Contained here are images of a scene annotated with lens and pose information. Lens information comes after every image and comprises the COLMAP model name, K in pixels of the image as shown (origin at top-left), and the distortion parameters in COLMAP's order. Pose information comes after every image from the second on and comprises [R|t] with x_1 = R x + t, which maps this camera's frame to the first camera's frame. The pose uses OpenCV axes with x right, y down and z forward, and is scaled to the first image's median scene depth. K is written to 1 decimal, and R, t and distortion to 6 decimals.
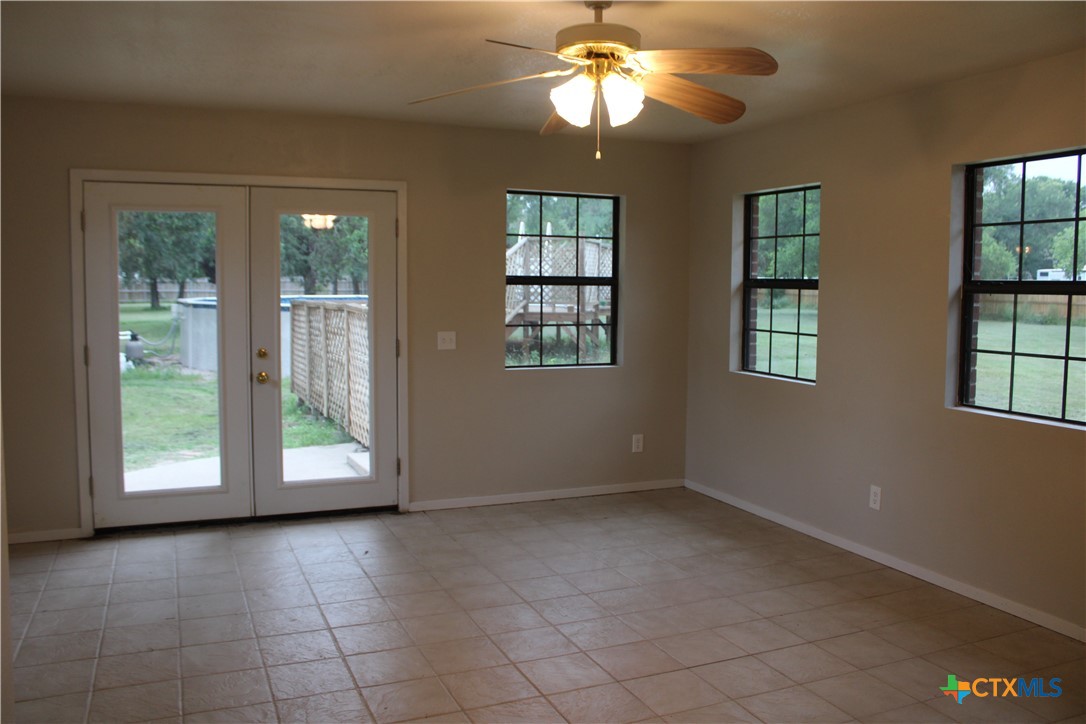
lens RADIAL K [[899.1, 0, 578.7], [0, 899.1, 355.4], [0, 0, 1]] dist [-0.160368, 0.141516]
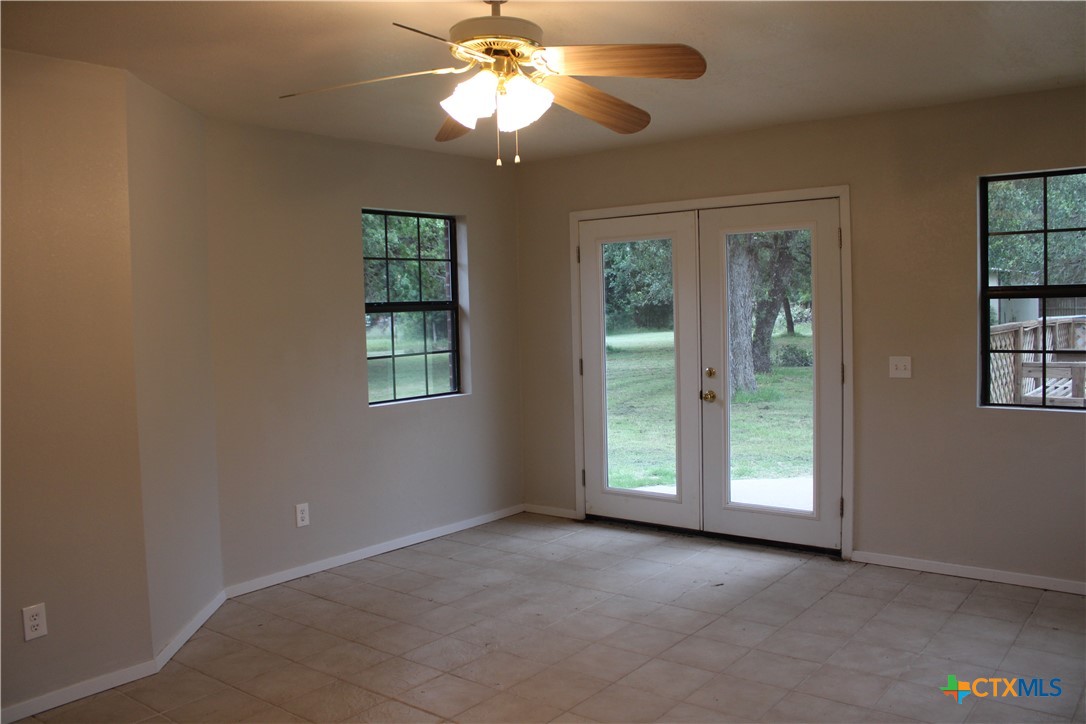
lens RADIAL K [[899.1, 0, 544.6], [0, 899.1, 360.7], [0, 0, 1]] dist [-0.160368, 0.141516]
pose [[0.467238, 0.028550, -0.883670, 0.460879], [-0.046758, 0.998878, 0.007549, -0.014339], [0.882894, 0.037791, 0.468049, 0.348276]]
